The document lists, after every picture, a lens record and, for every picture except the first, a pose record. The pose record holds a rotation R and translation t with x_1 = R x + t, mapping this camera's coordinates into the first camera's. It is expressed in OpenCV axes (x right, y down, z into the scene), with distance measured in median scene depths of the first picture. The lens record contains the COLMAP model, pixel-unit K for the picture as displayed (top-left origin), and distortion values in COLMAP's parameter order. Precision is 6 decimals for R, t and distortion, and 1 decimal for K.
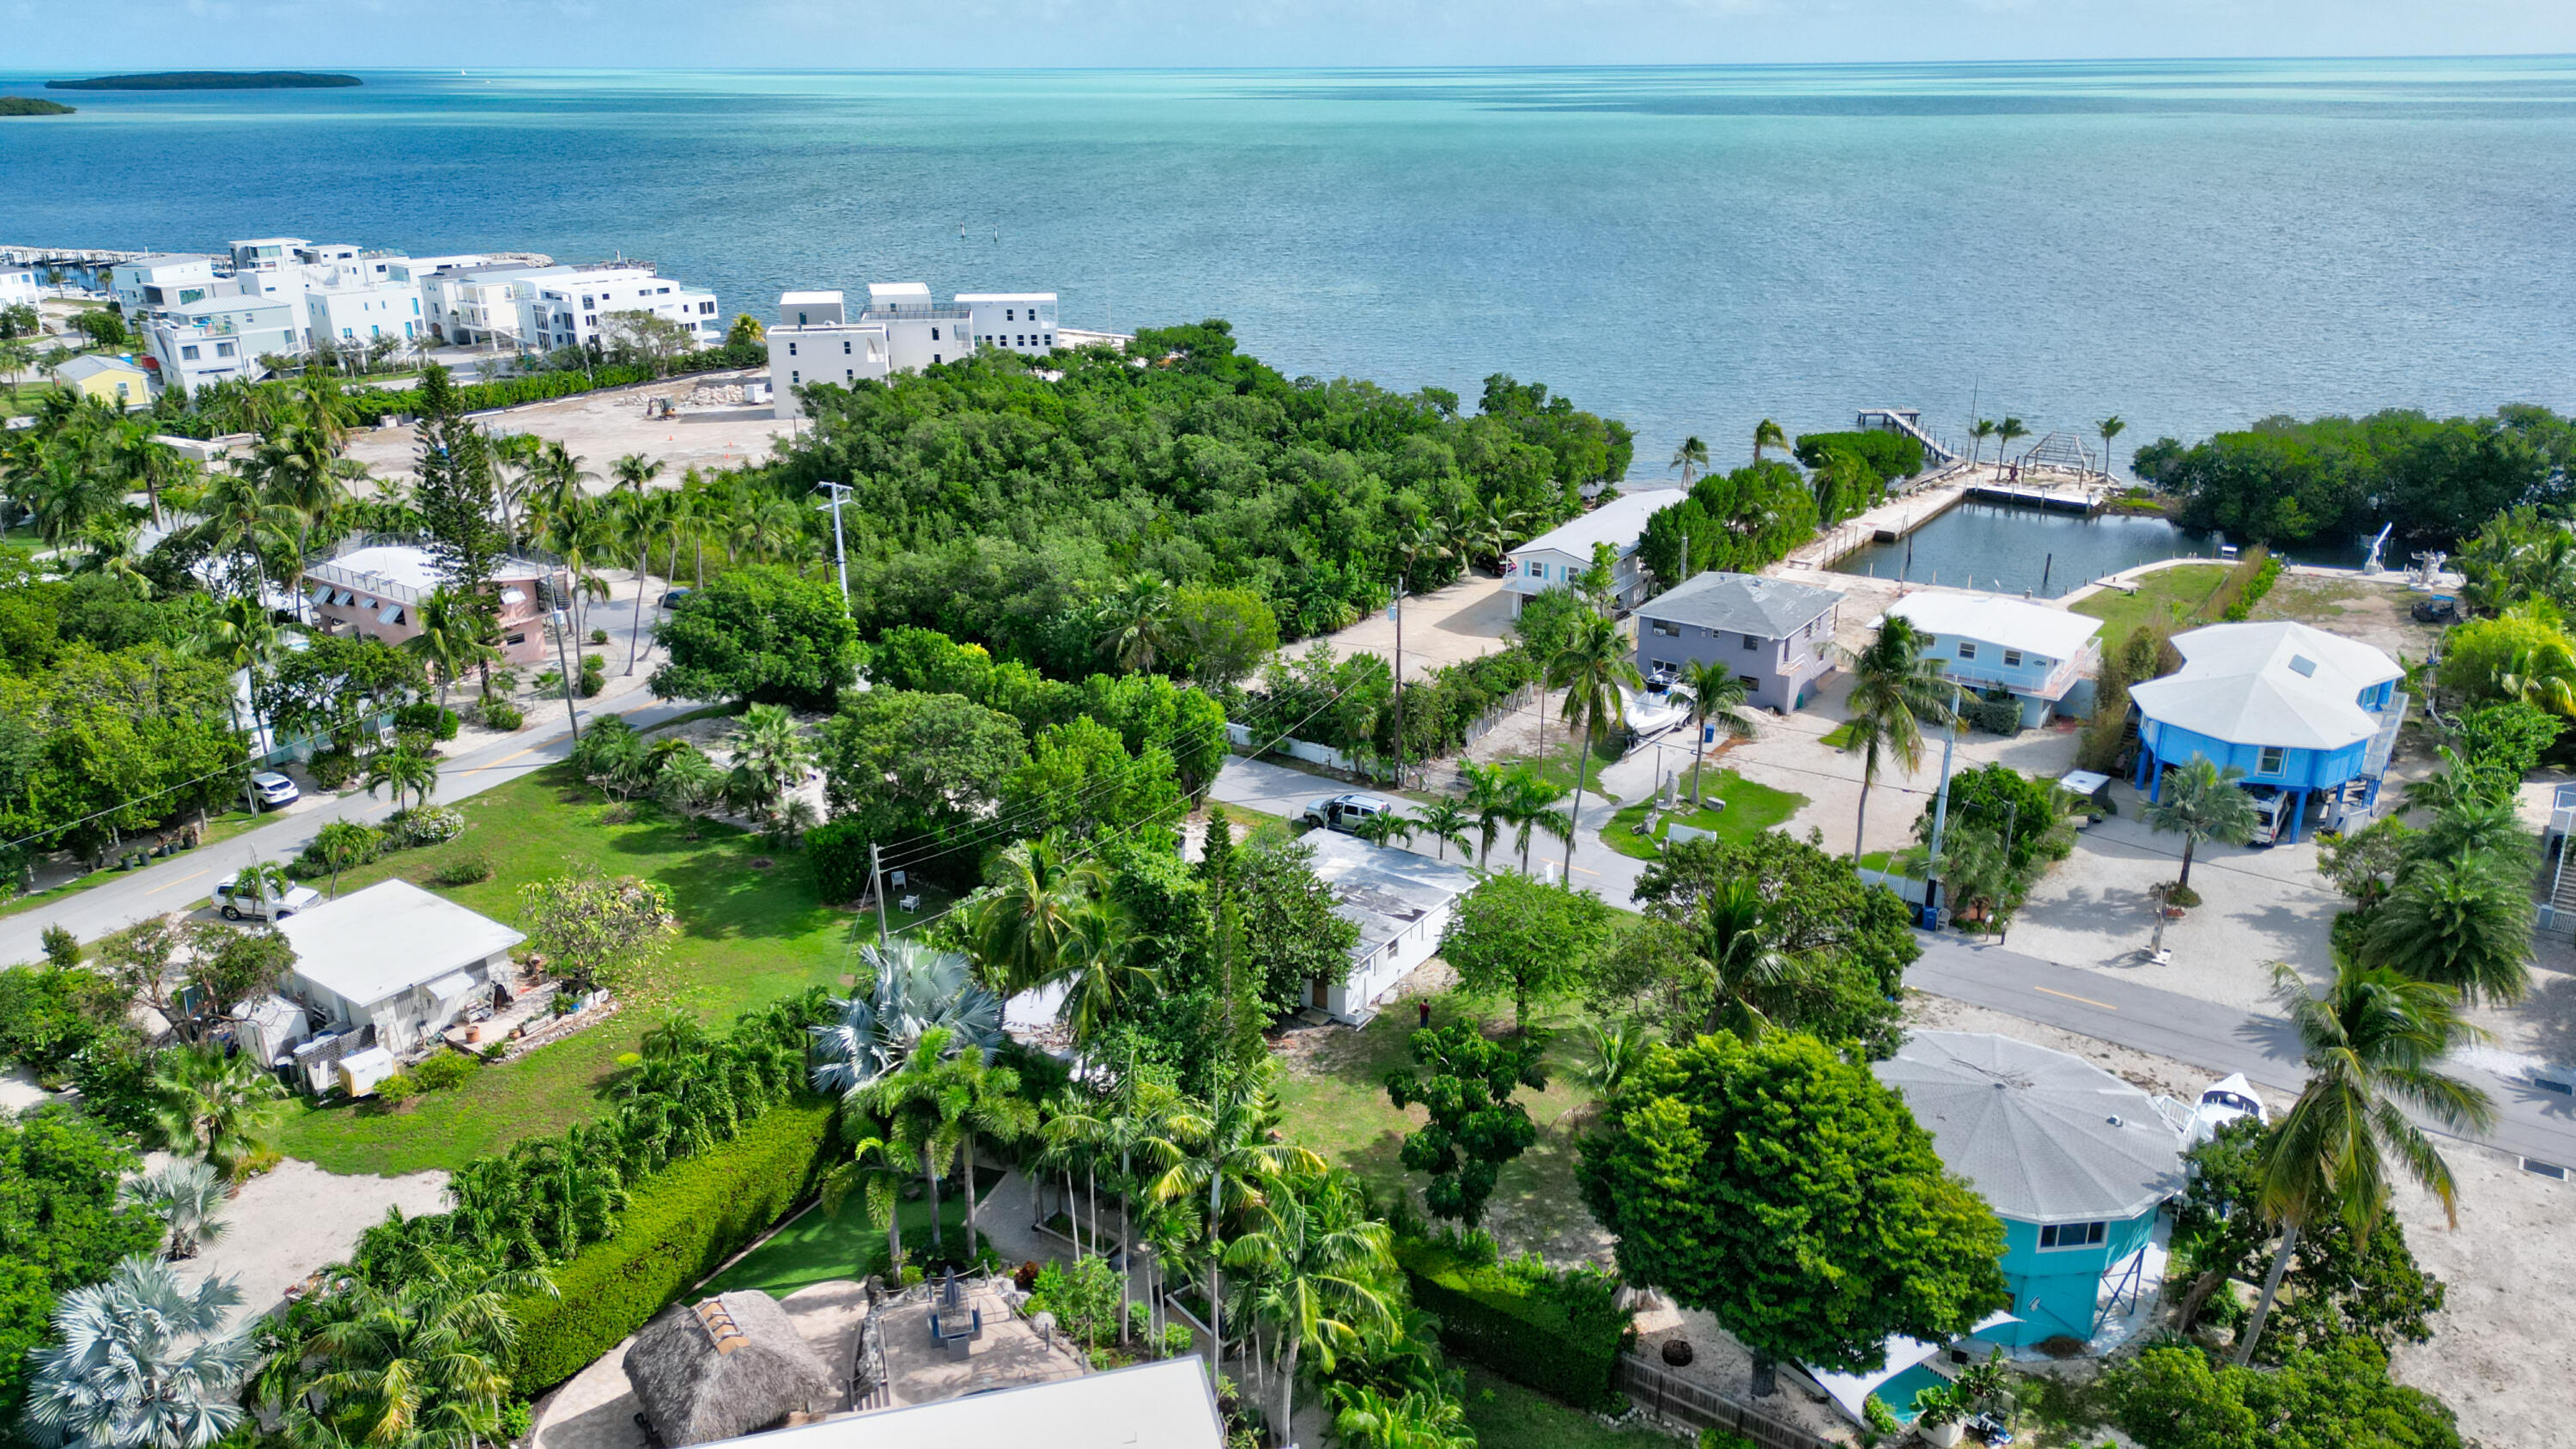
lens RADIAL K [[1789.6, 0, 1278.3], [0, 1789.6, 724.2], [0, 0, 1]] dist [0.060440, -0.050057]
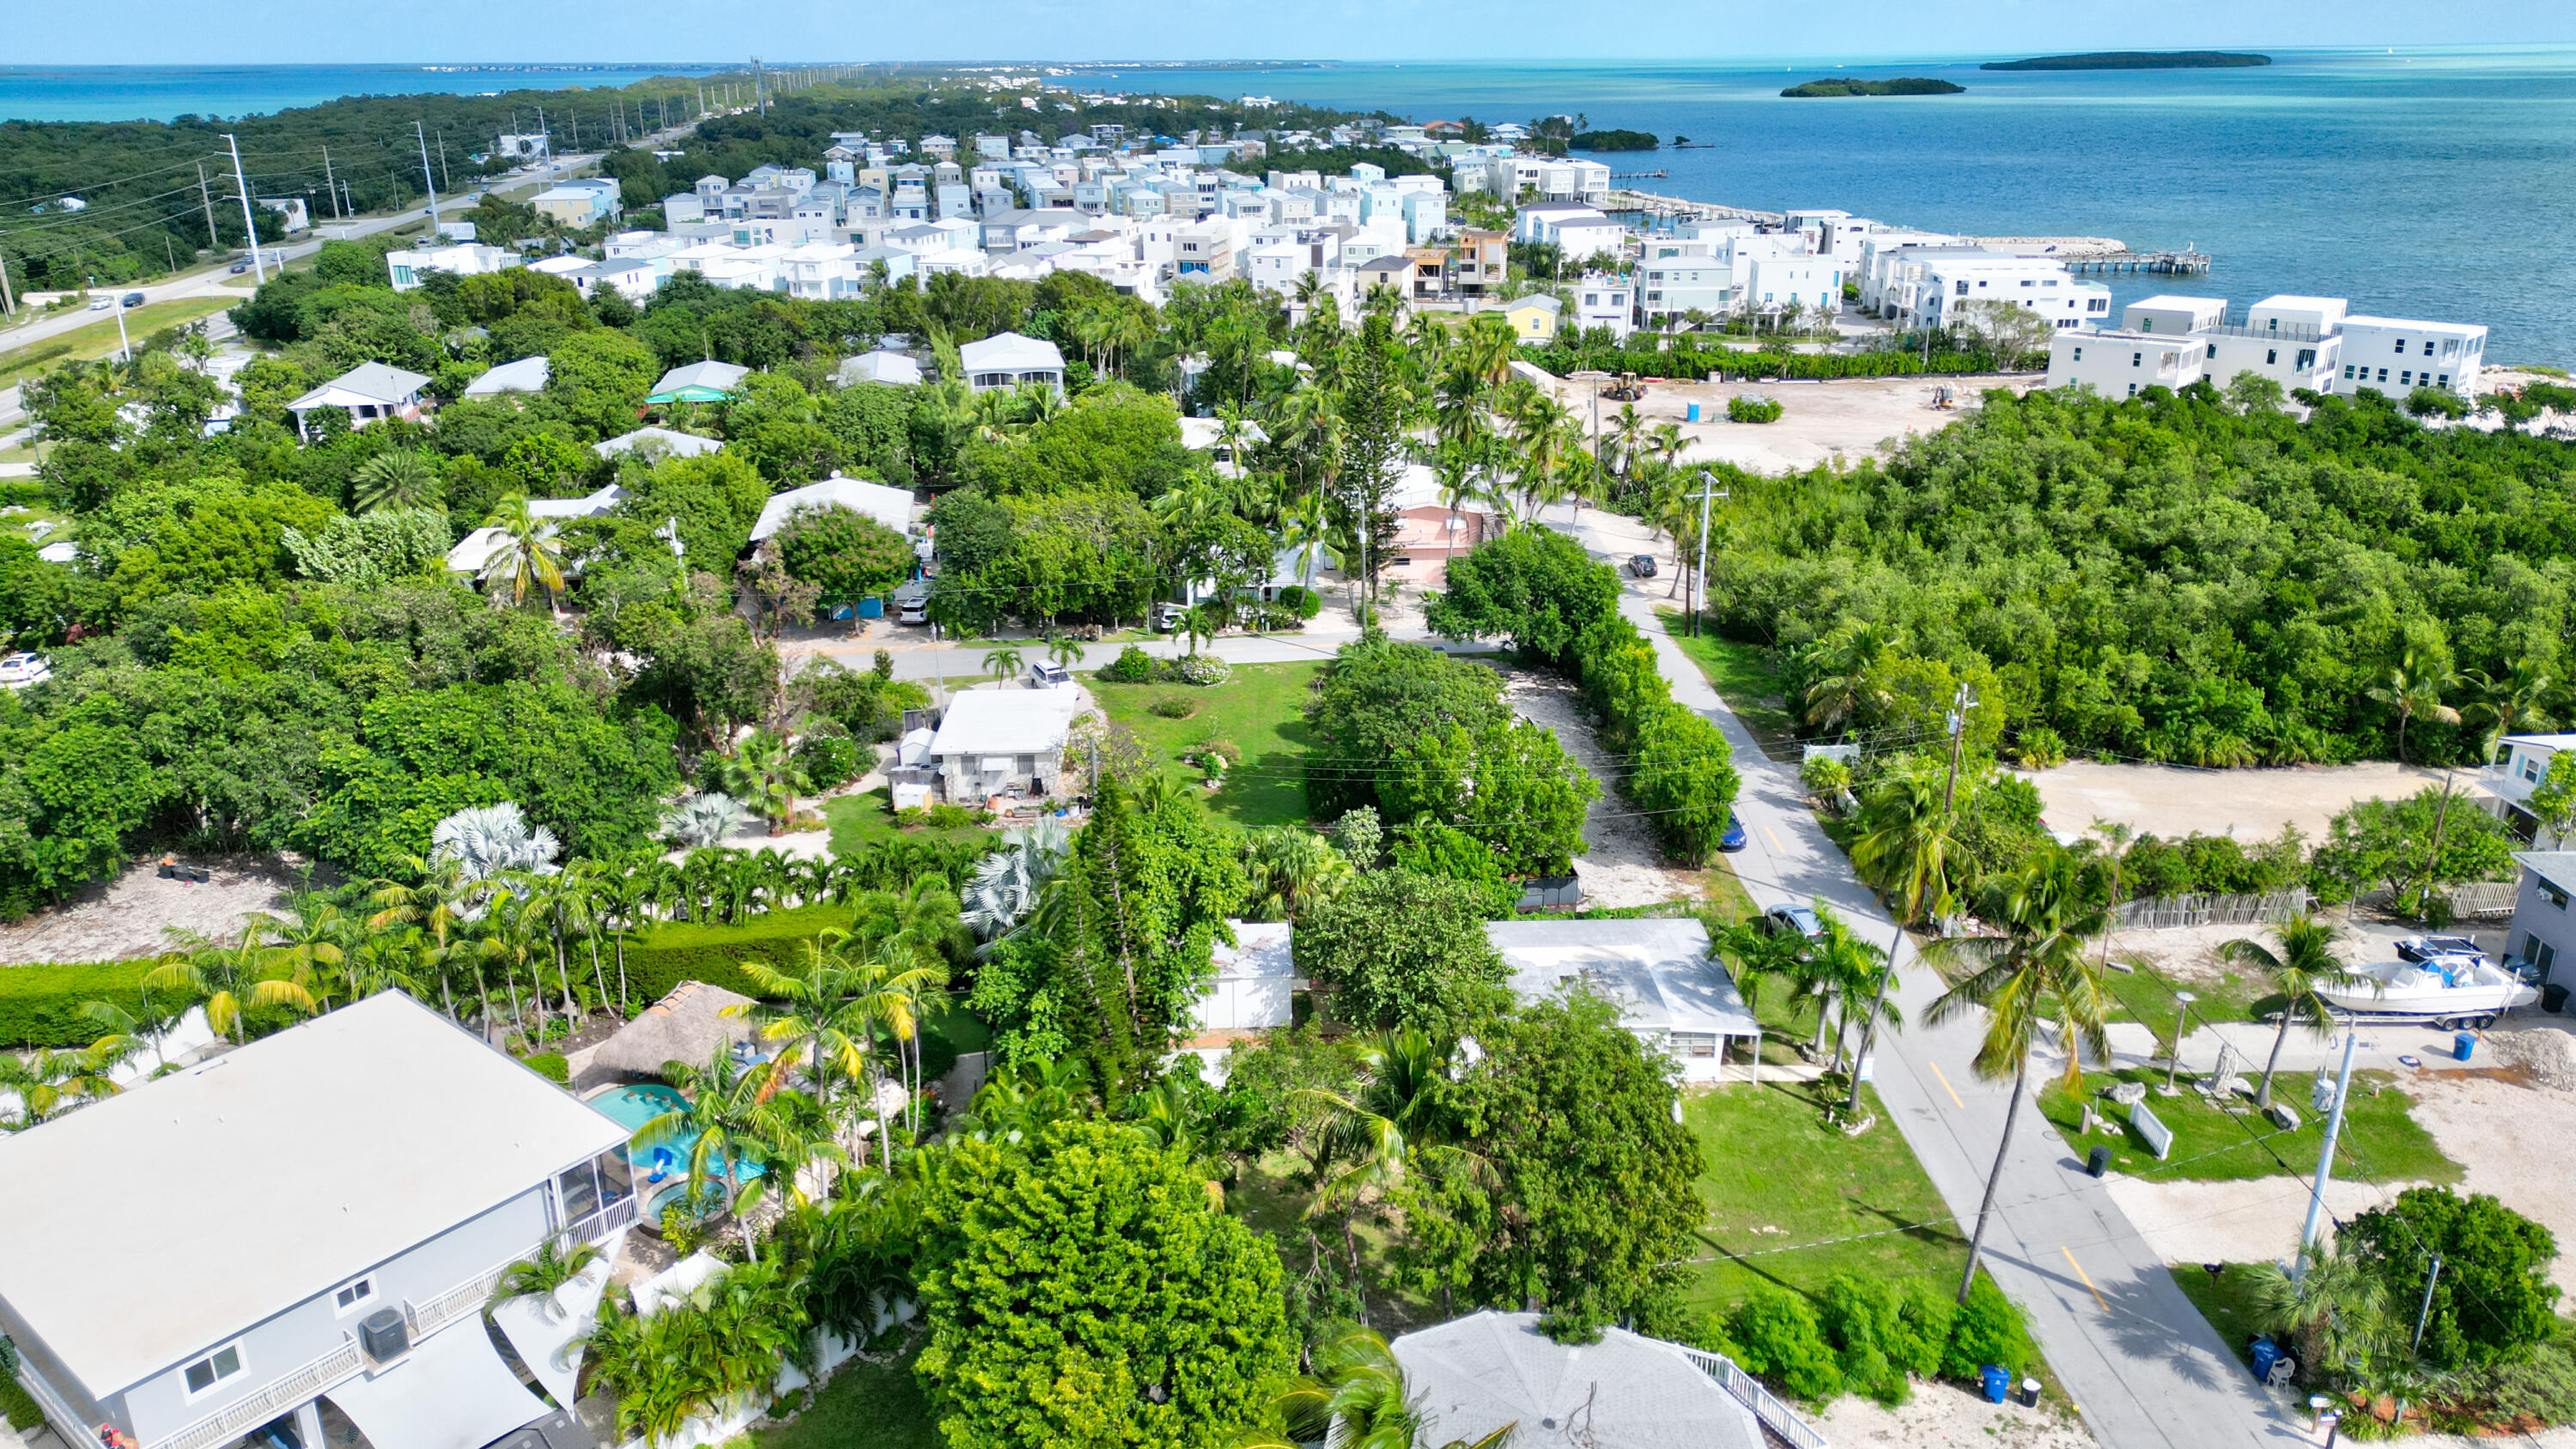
lens RADIAL K [[1789.1, 0, 1291.7], [0, 1789.1, 718.5], [0, 0, 1]] dist [0.060440, -0.050057]
pose [[0.596834, 0.275576, -0.753556, 0.224620], [-0.270133, 0.953355, 0.134691, -0.042306], [0.755524, 0.123172, 0.643437, 0.110318]]
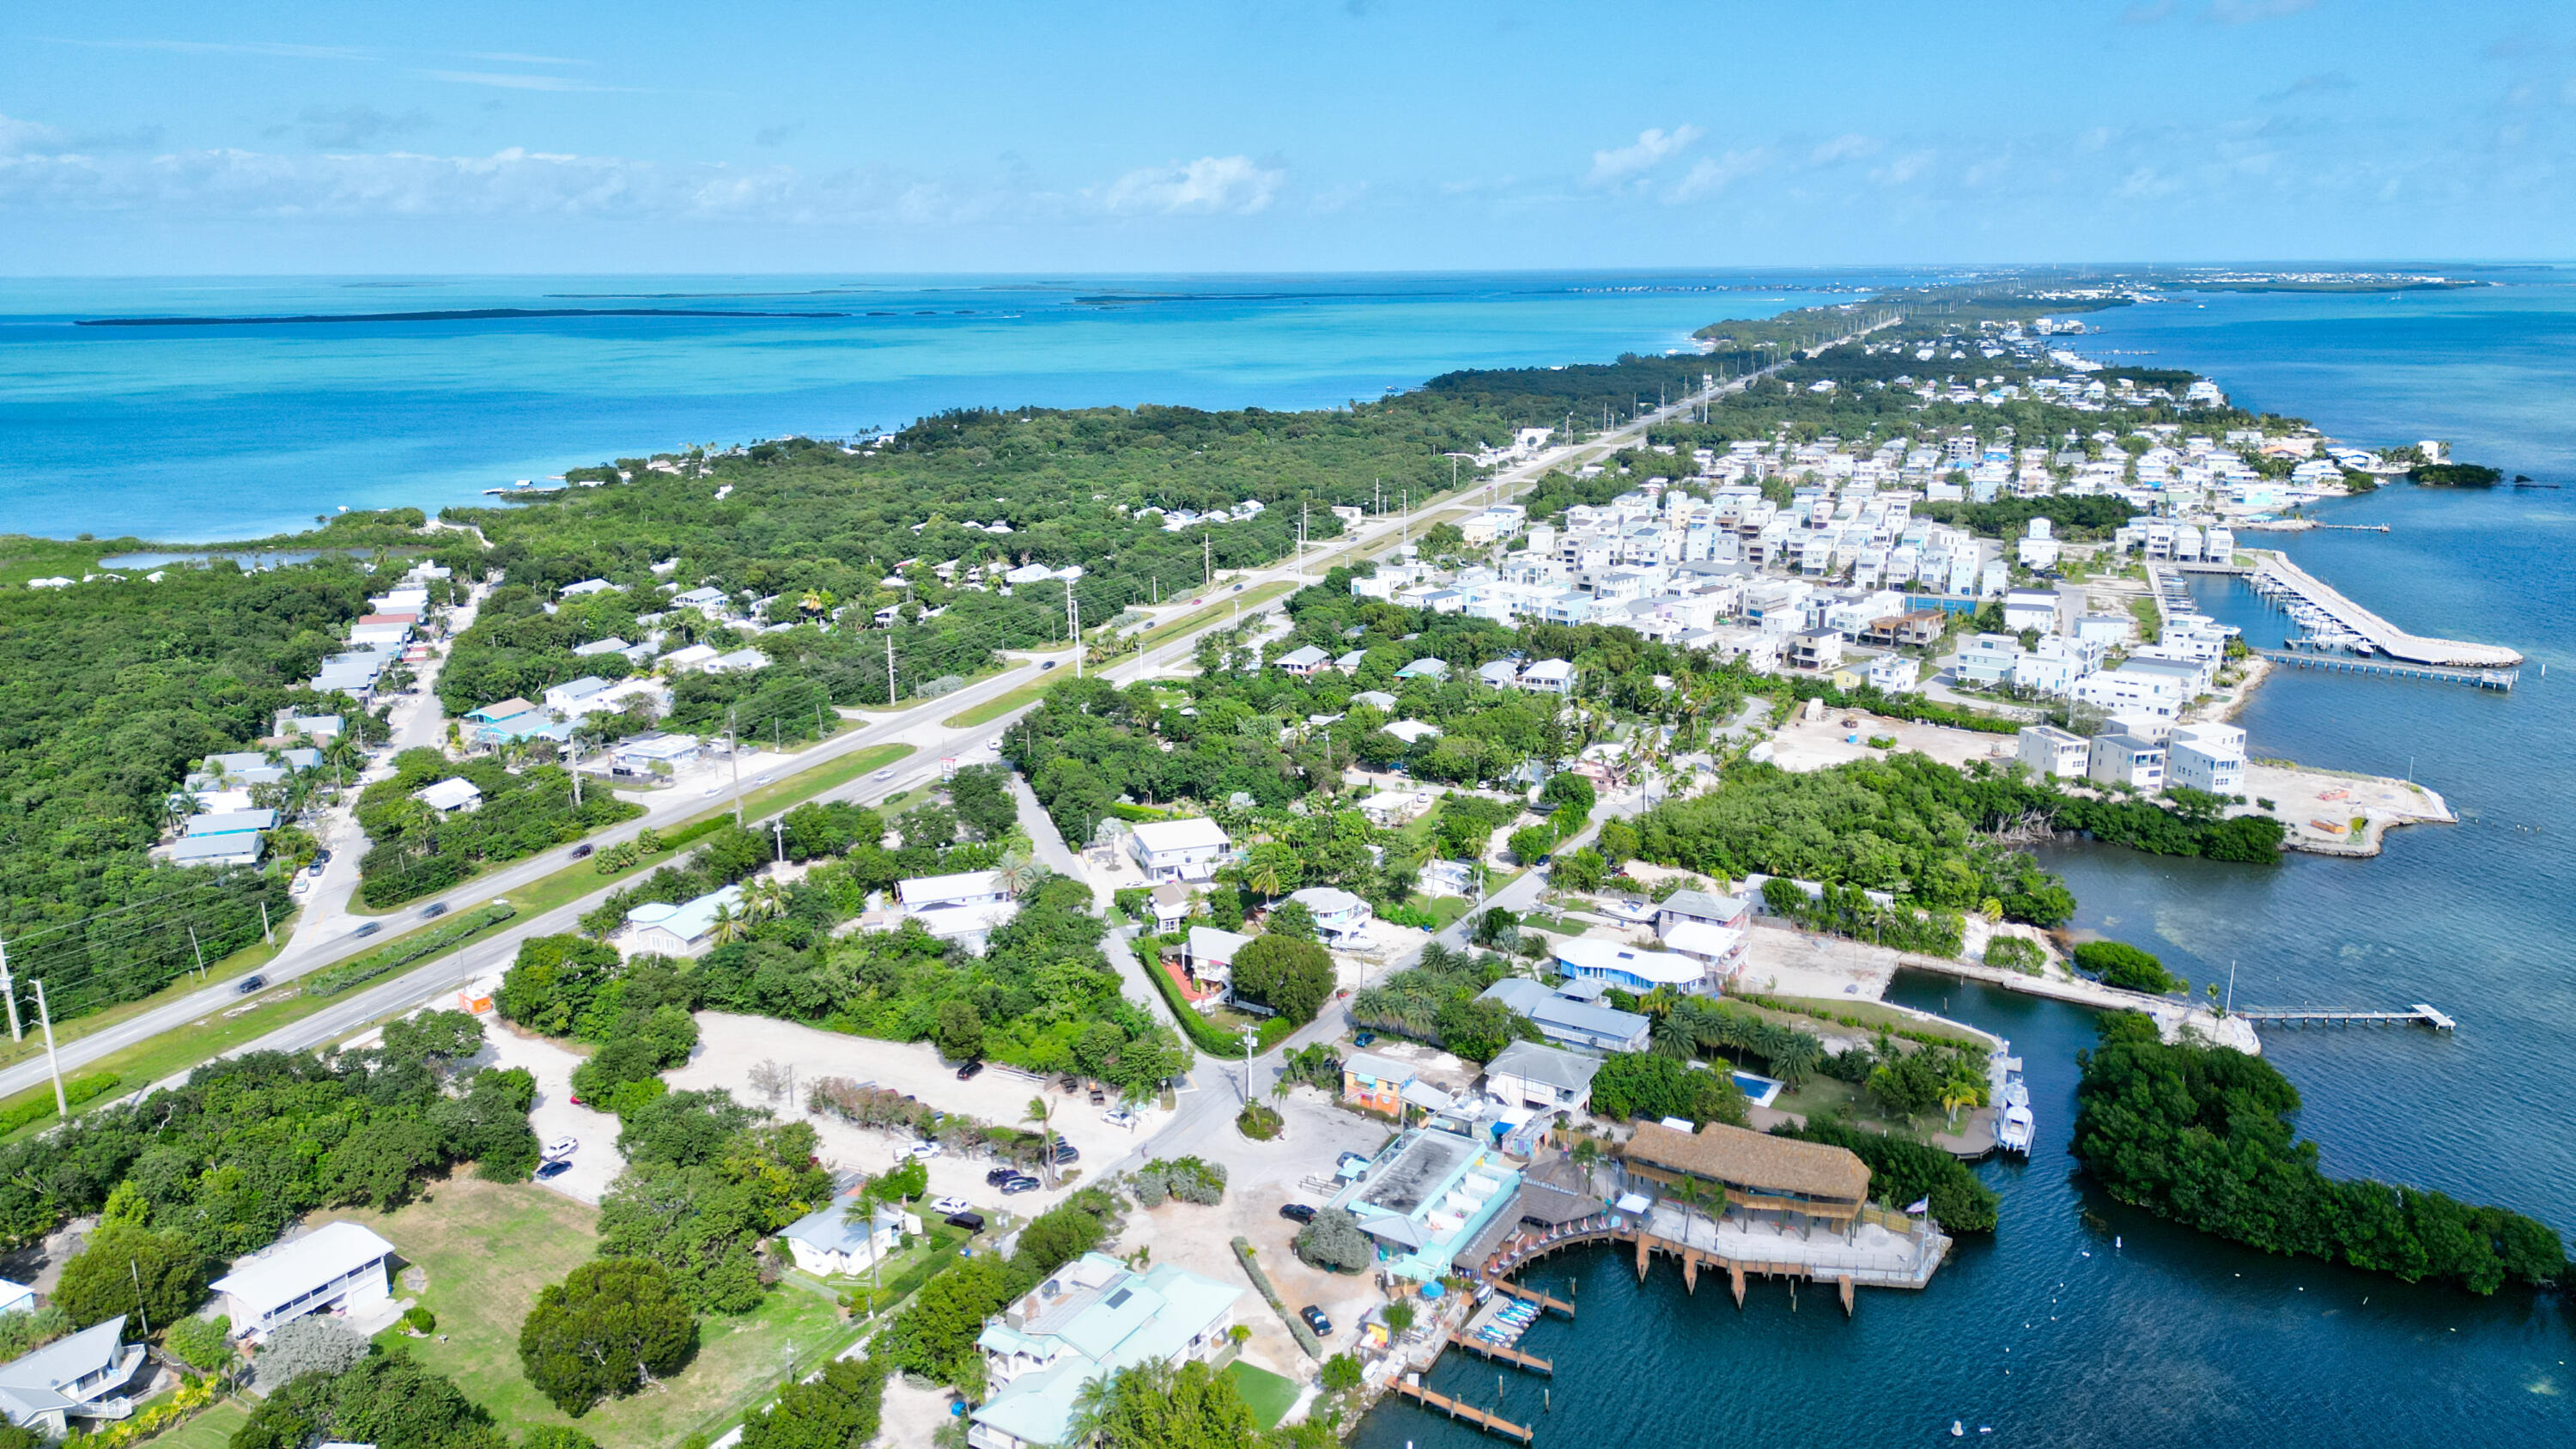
lens RADIAL K [[1789.6, 0, 1285.0], [0, 1789.6, 733.8], [0, 0, 1]] dist [0.060440, -0.050057]
pose [[0.055773, 0.256056, -0.965052, 1.362160], [-0.336344, 0.914881, 0.223306, -0.342597], [0.940086, 0.312135, 0.137148, 0.027856]]
